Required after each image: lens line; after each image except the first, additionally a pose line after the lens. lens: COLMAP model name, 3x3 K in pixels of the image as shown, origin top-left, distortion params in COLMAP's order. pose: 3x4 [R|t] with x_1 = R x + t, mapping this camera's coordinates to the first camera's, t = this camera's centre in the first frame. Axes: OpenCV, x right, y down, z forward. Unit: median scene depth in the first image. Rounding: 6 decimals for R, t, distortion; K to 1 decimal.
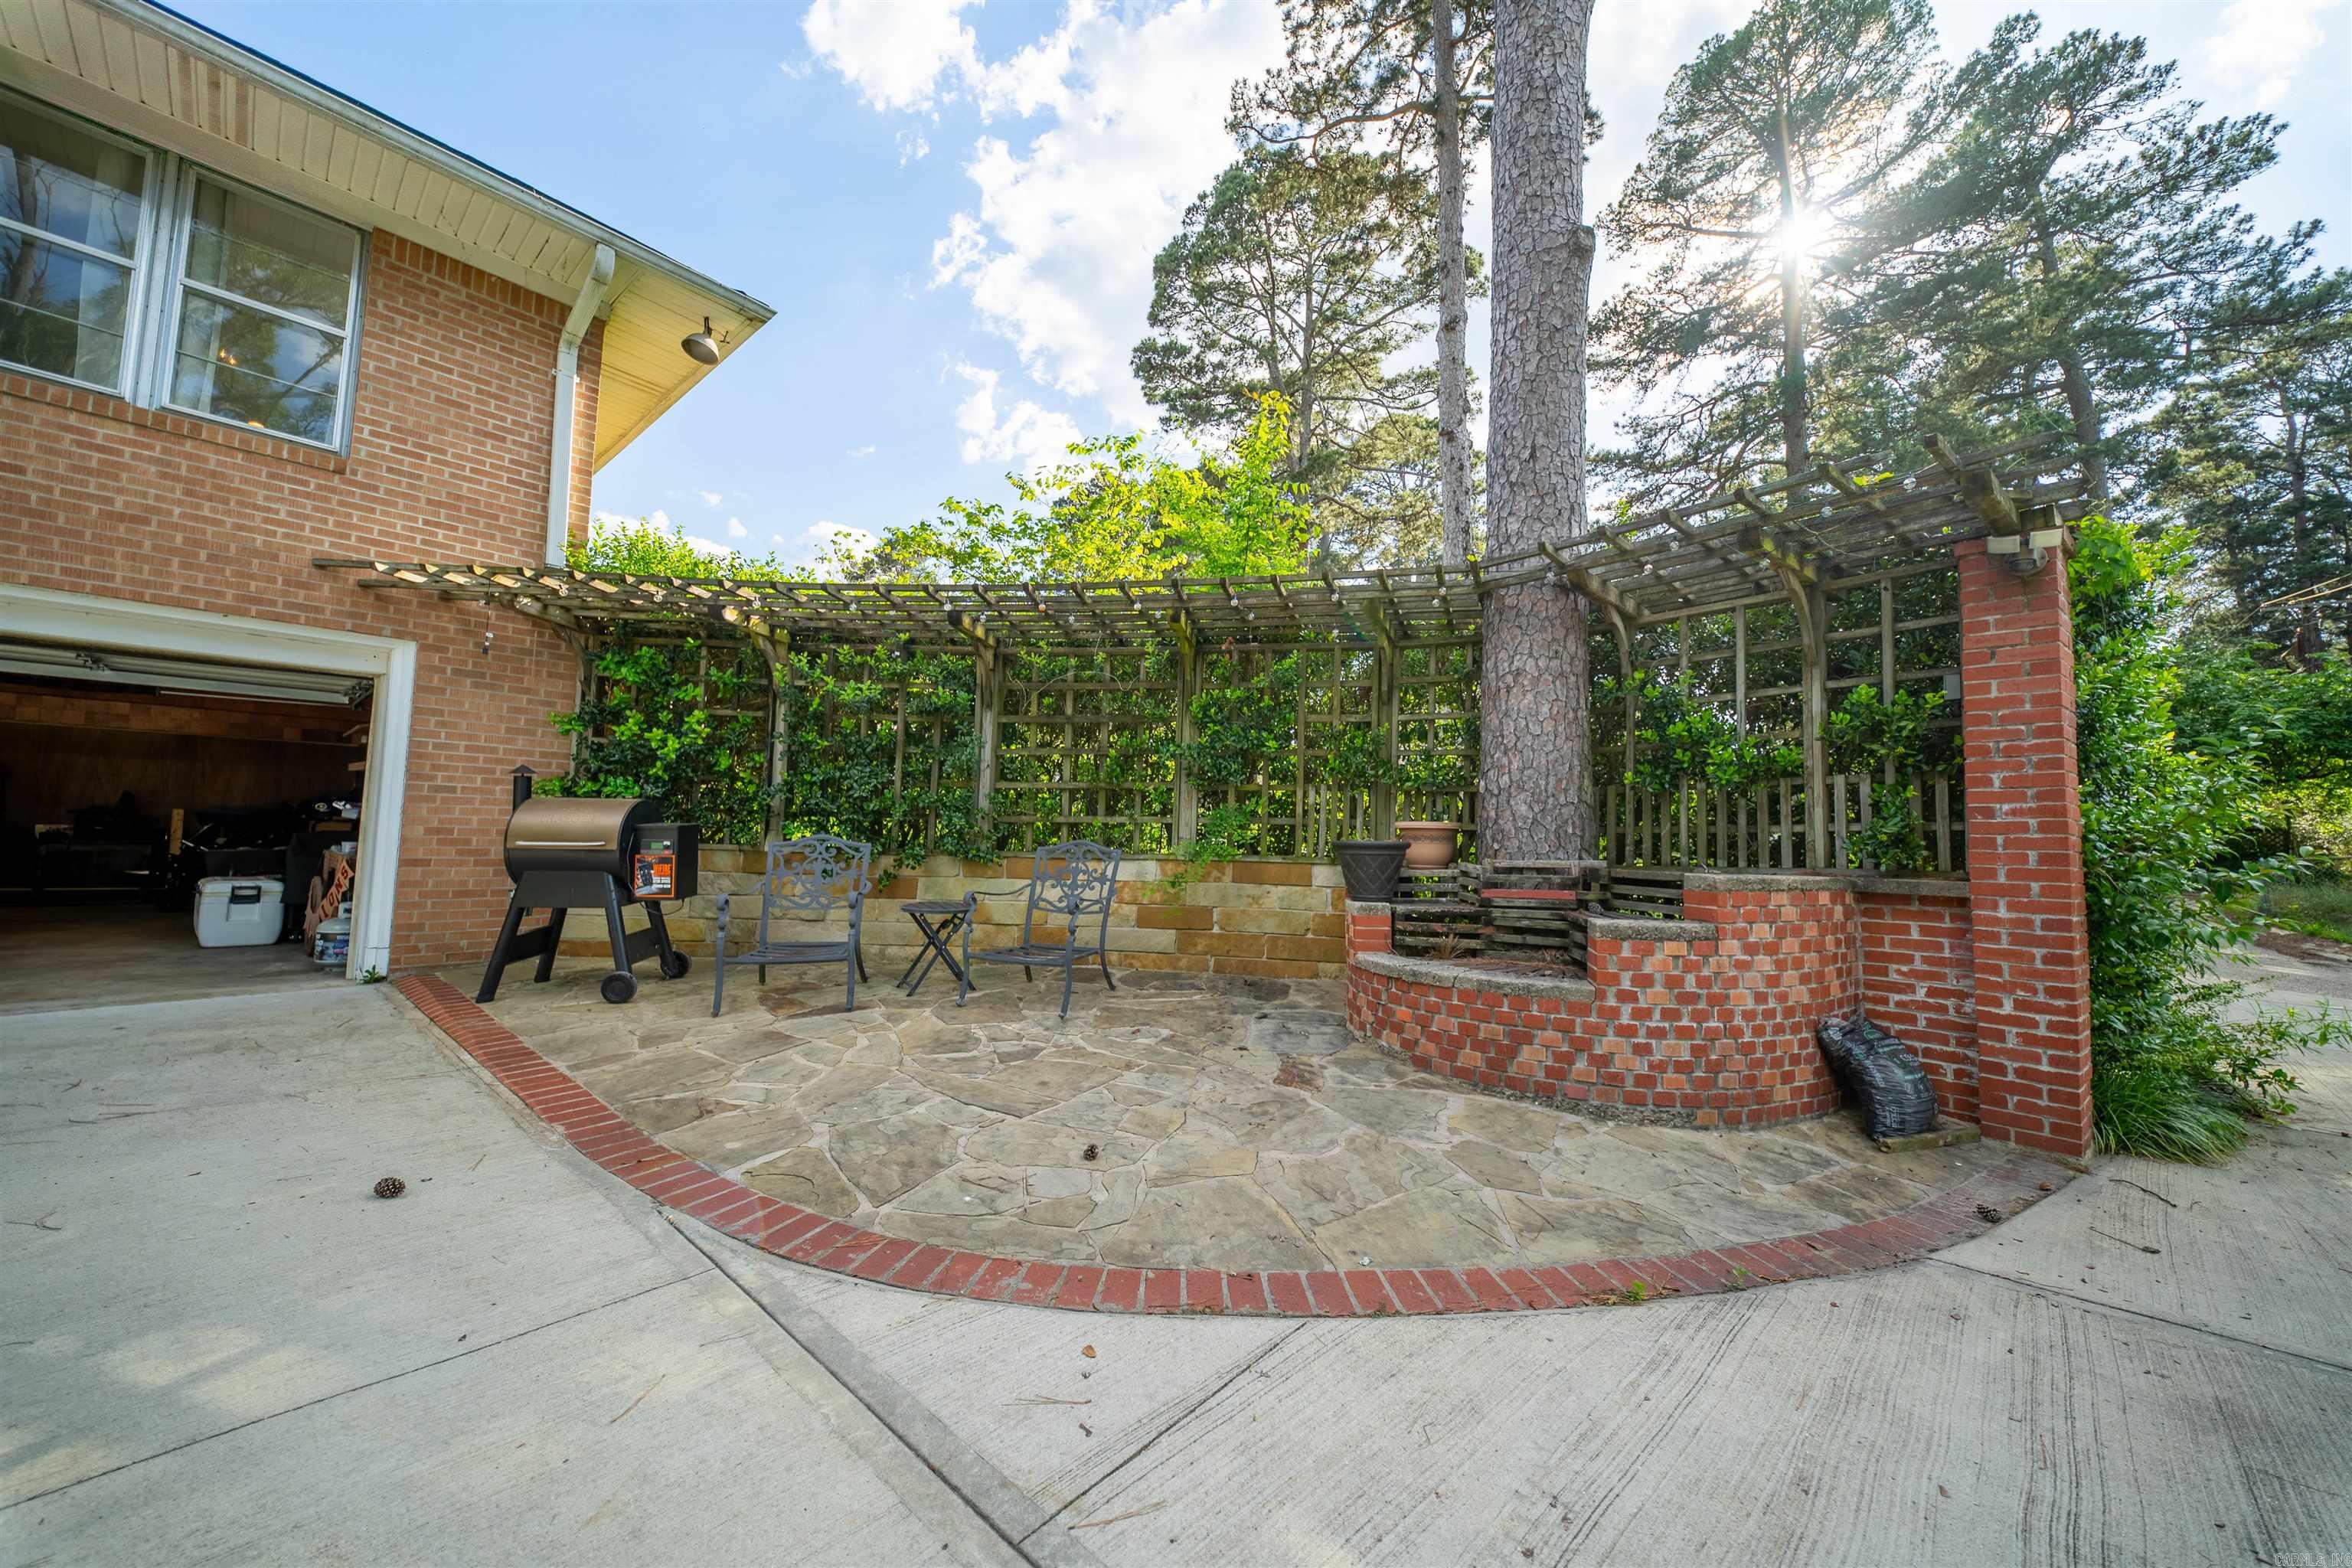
lens RADIAL K [[841.9, 0, 1176.0], [0, 841.9, 784.0], [0, 0, 1]] dist [-0.001237, -0.000126]
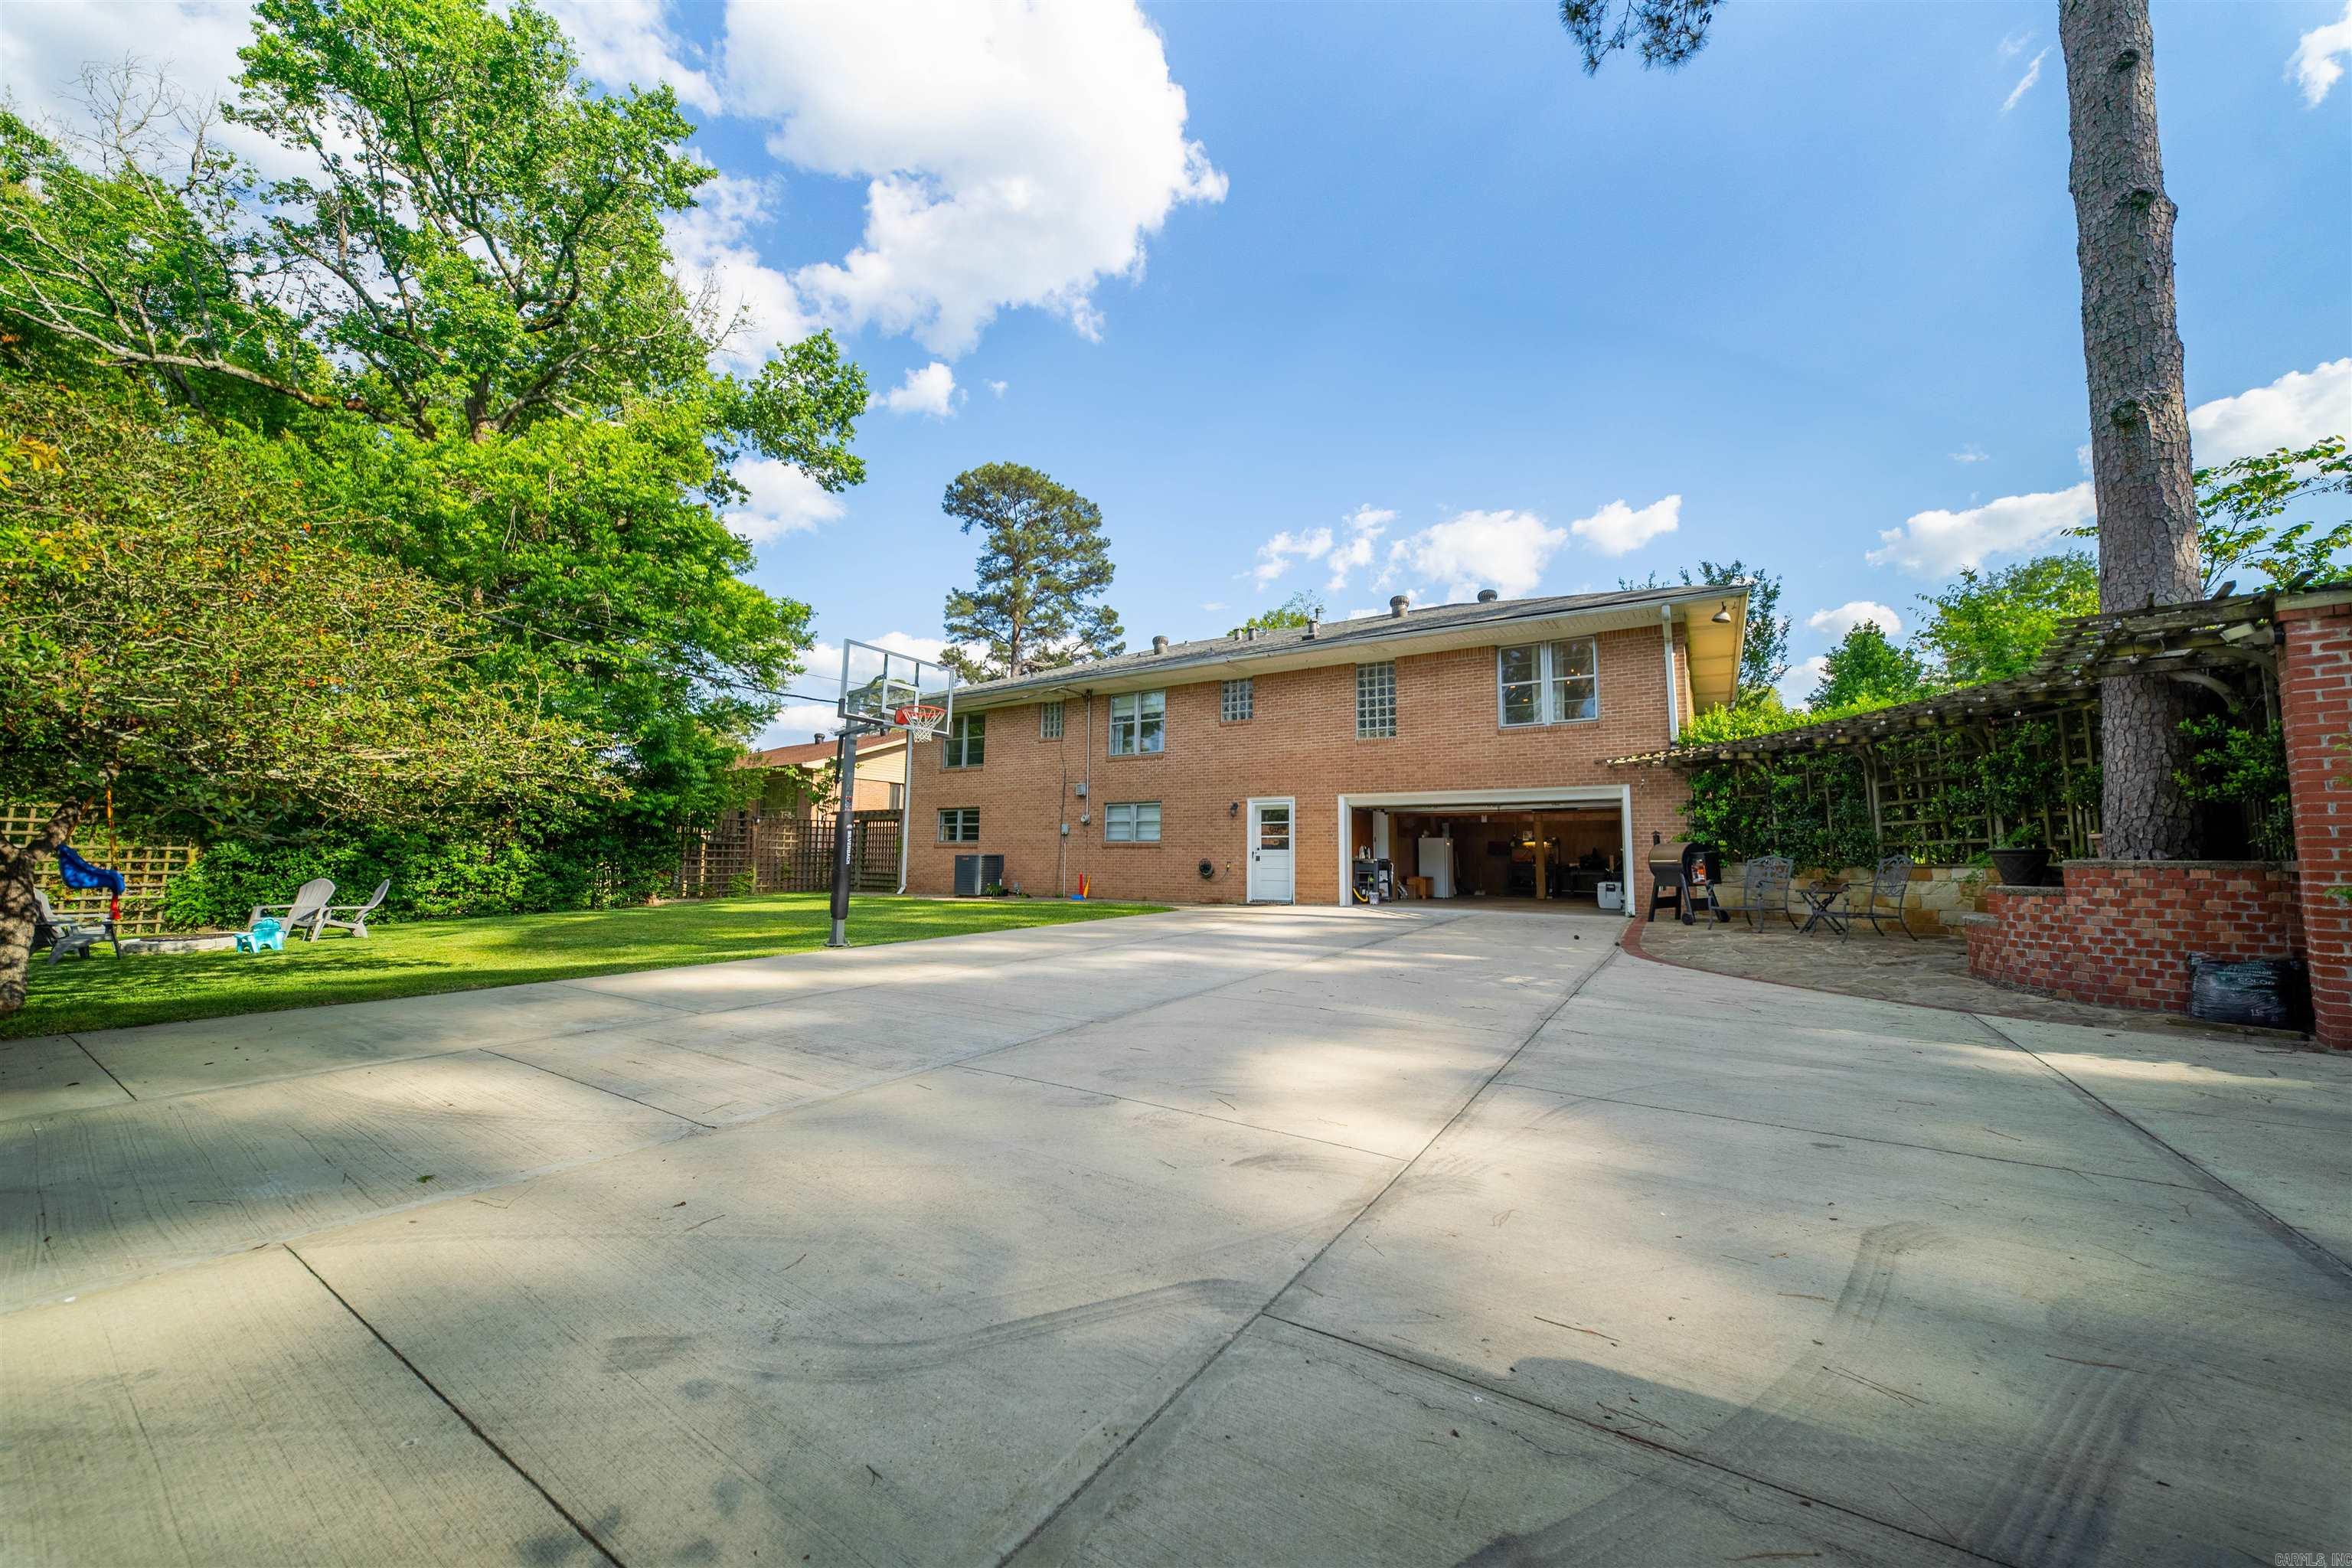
lens RADIAL K [[824.8, 0, 1187.6], [0, 824.8, 792.1], [0, 0, 1]] dist [0.007712, -0.000086]
pose [[0.145195, -0.107753, -0.983518, 2.123865], [0.066763, 0.992853, -0.098919, 0.017110], [0.987148, -0.051300, 0.151351, -1.082915]]
